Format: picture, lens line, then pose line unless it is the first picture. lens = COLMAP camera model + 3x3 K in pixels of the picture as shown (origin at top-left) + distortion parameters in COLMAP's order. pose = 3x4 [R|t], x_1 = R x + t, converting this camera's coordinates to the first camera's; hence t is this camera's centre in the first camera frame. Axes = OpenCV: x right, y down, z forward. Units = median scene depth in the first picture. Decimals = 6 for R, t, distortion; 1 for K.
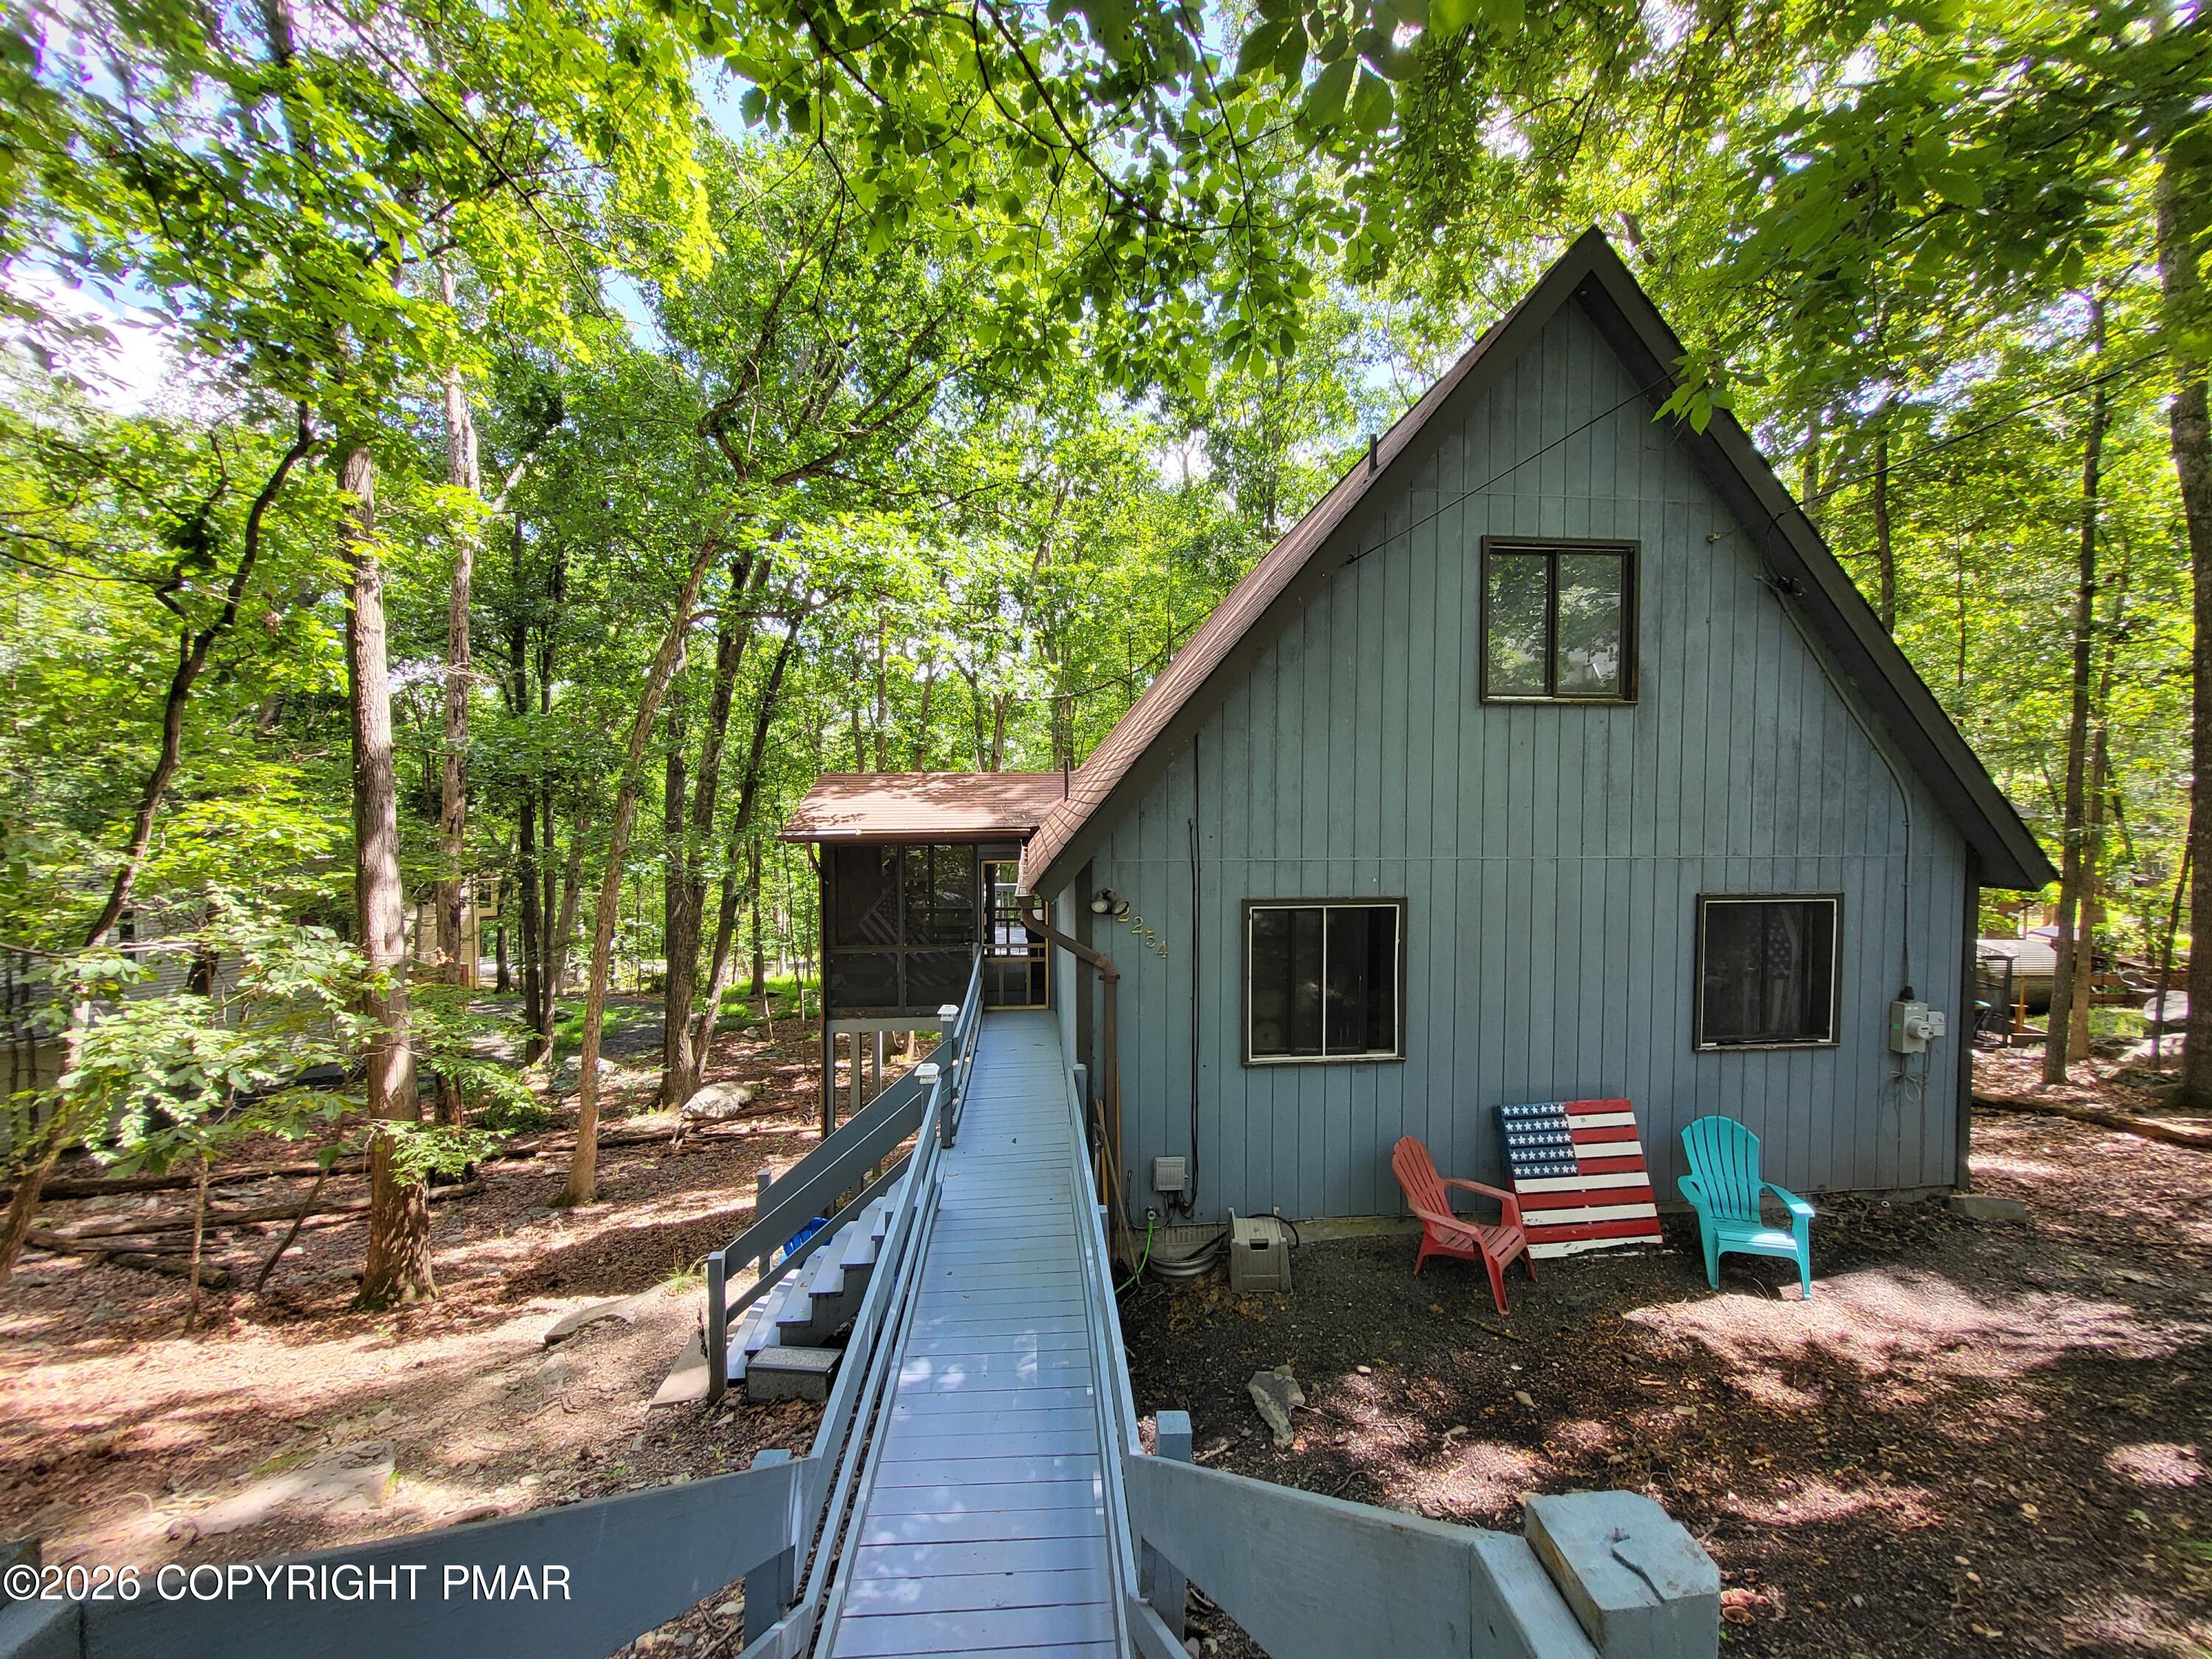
lens RADIAL K [[884.9, 0, 1102.5], [0, 884.9, 835.5], [0, 0, 1]] dist [0.000898, 0.000051]
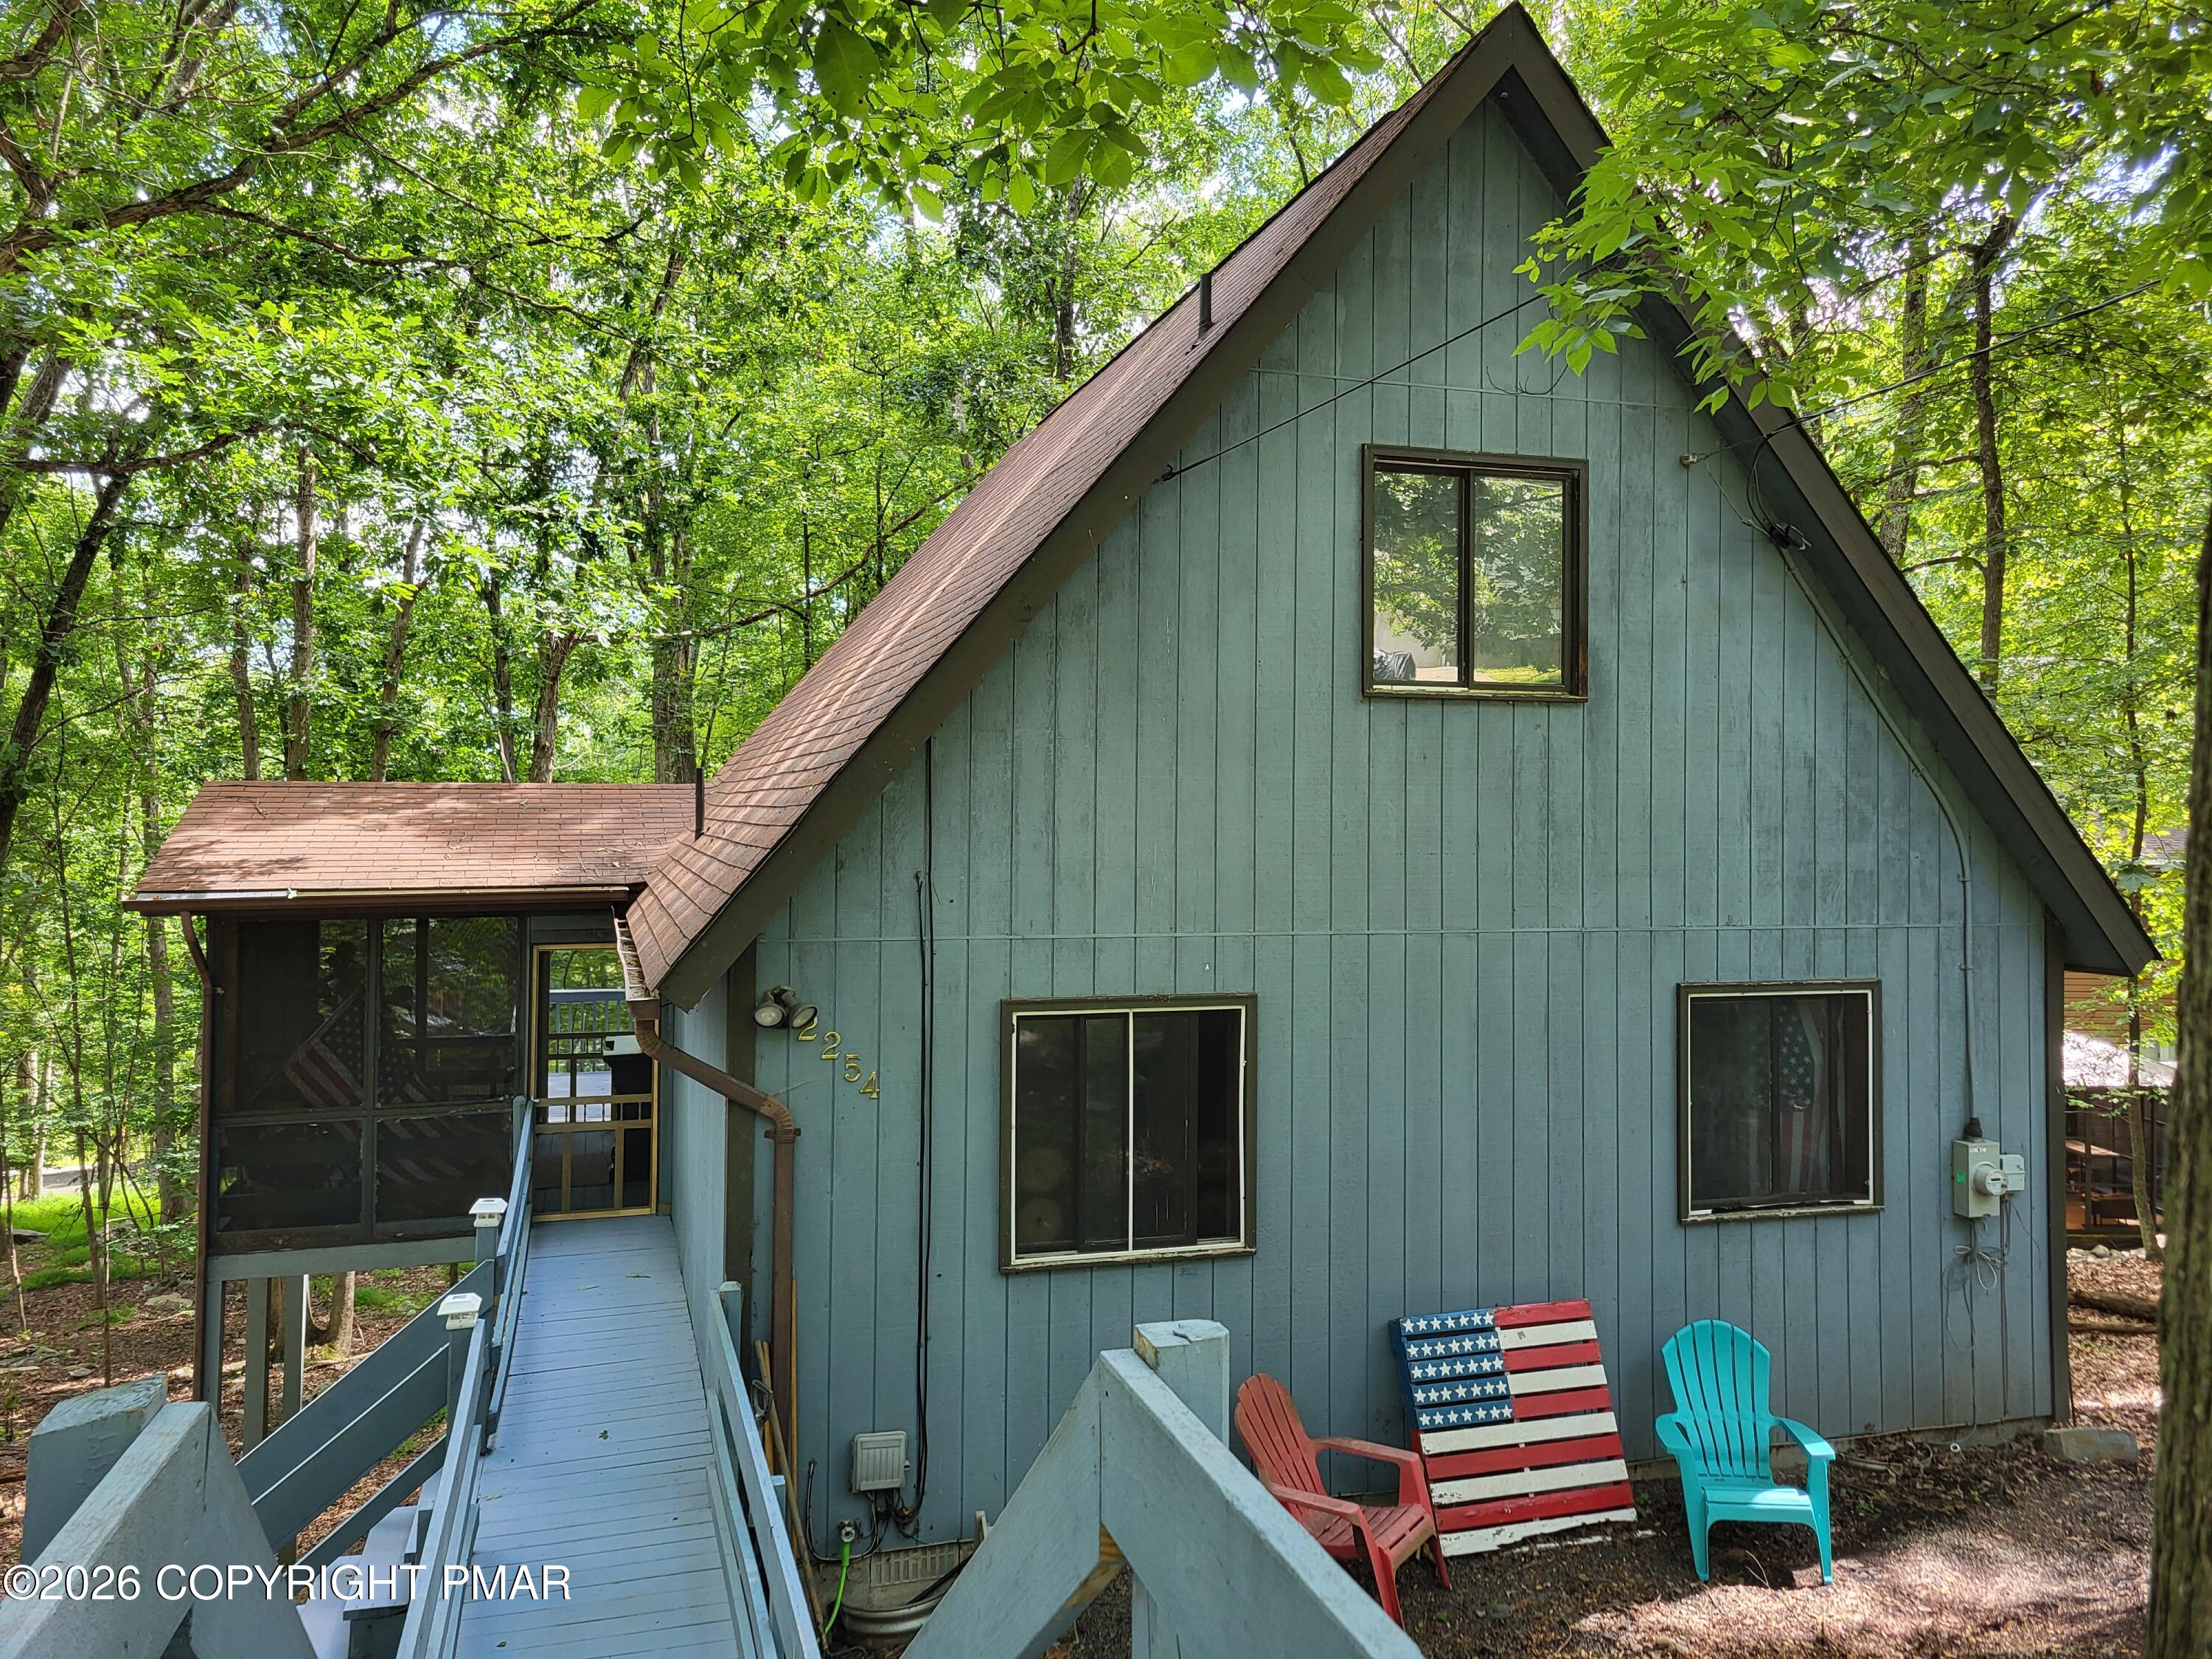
lens RADIAL K [[1684.6, 0, 1157.6], [0, 1684.6, 796.4], [0, 0, 1]] dist [0.032157, 0.000998]
pose [[0.971043, 0.011587, 0.238625, -0.017981], [0.002453, 0.998287, -0.058453, -0.001840], [-0.238893, 0.057345, 0.969351, -0.165413]]
